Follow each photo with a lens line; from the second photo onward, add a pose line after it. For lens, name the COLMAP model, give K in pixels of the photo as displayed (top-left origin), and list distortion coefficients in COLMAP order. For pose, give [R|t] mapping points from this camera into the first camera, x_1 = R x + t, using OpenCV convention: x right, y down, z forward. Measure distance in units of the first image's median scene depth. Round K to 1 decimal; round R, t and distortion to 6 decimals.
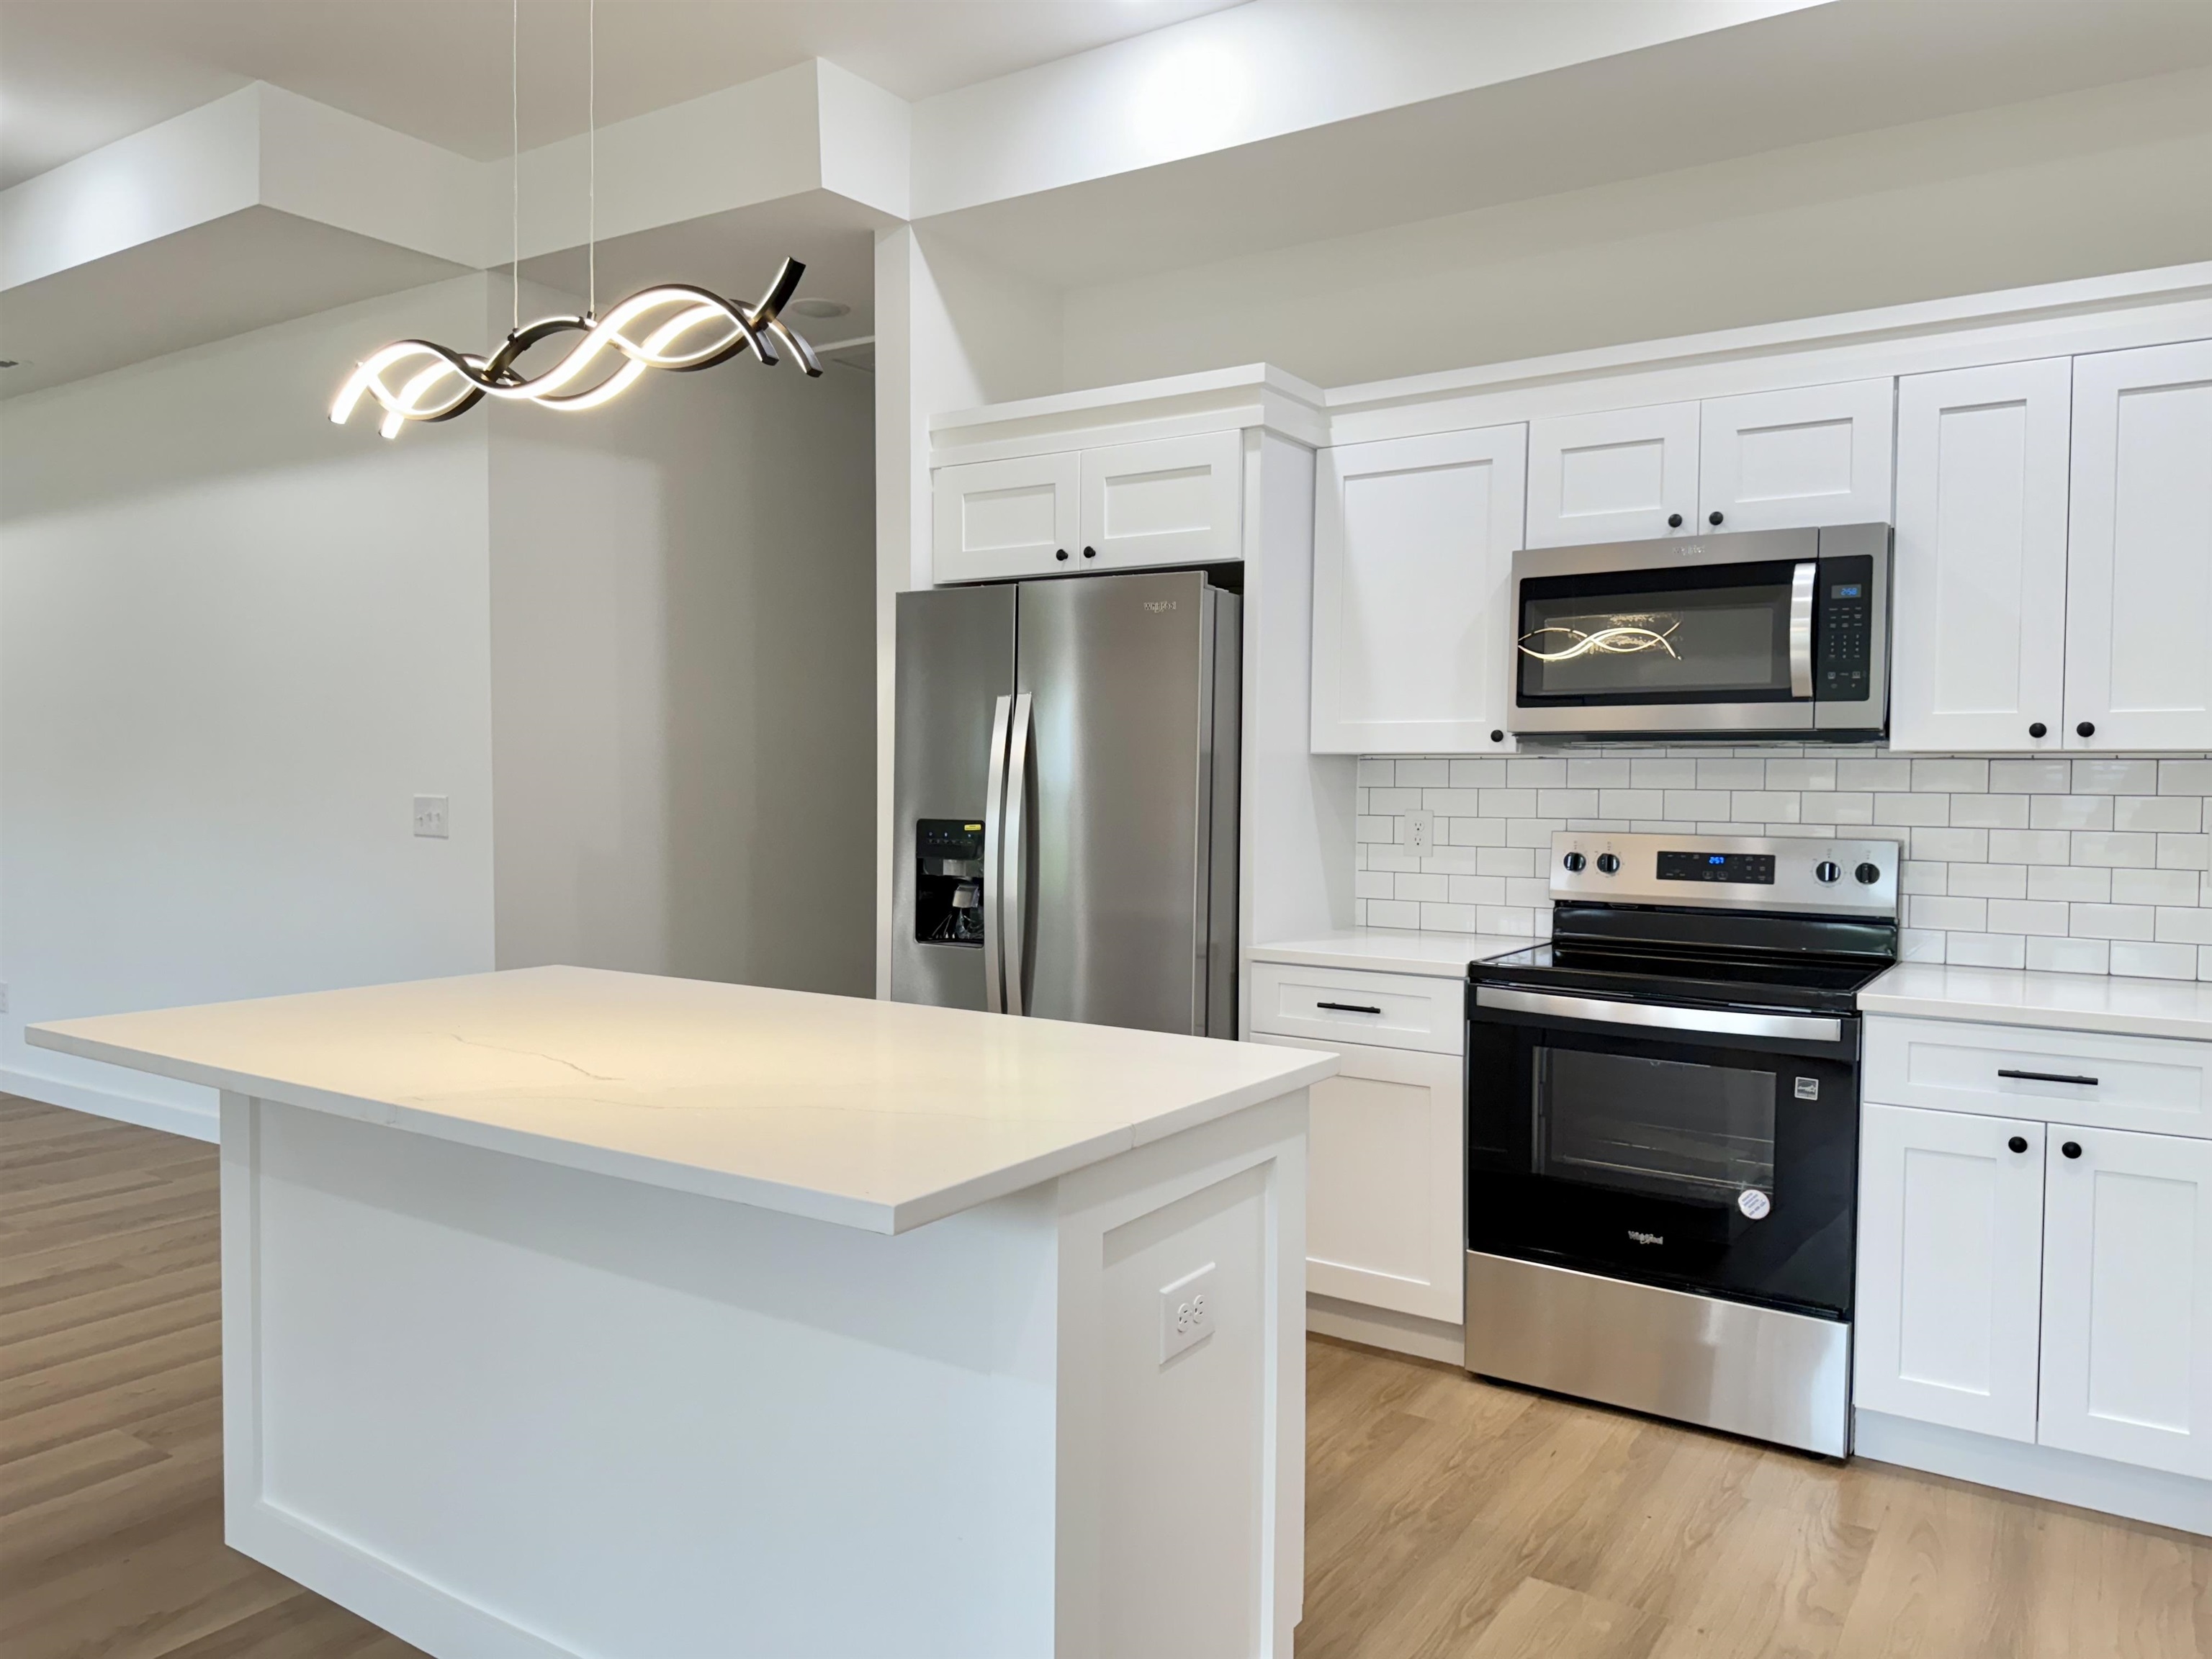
lens RADIAL K [[1560.5, 0, 1092.6], [0, 1560.5, 827.2], [0, 0, 1]] dist [0.066778, -0.068712]
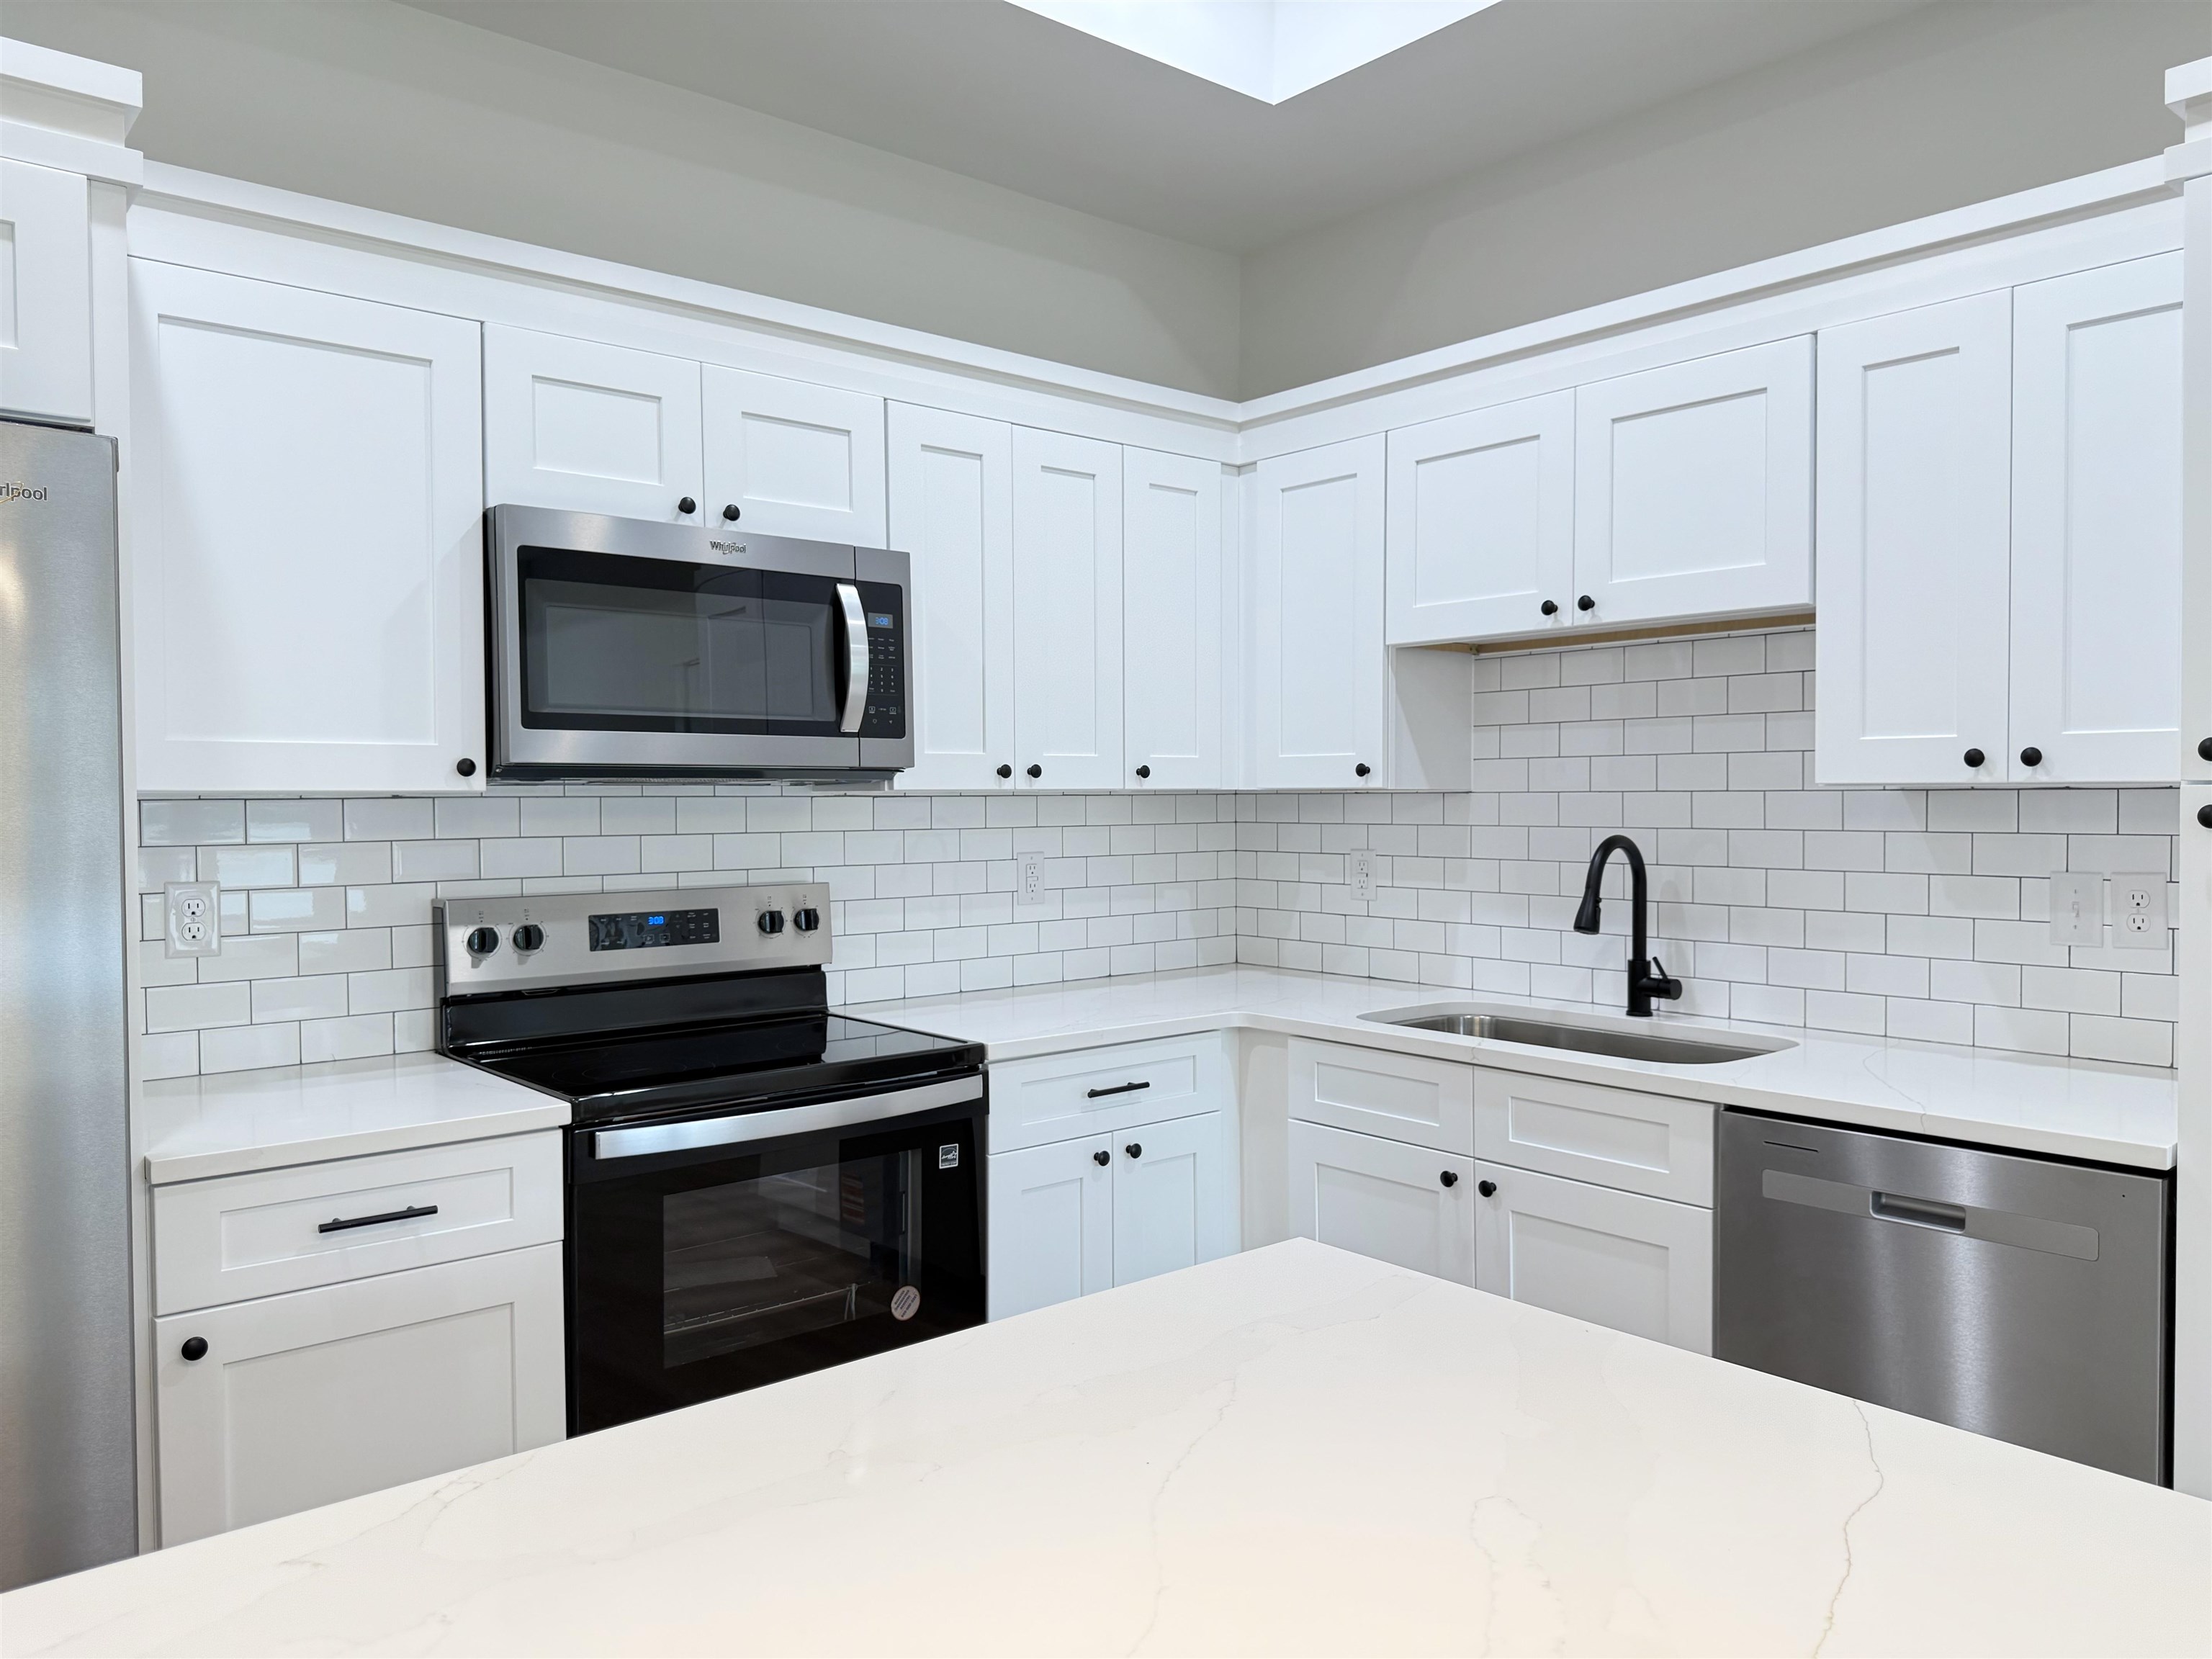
lens RADIAL K [[1560.5, 0, 1103.2], [0, 1560.5, 832.4], [0, 0, 1]] dist [0.066778, -0.068712]
pose [[0.266222, -0.033025, 0.963346, -0.355740], [0.039498, 0.998947, 0.023330, -0.037480], [-0.963102, 0.031839, 0.267247, 0.583039]]
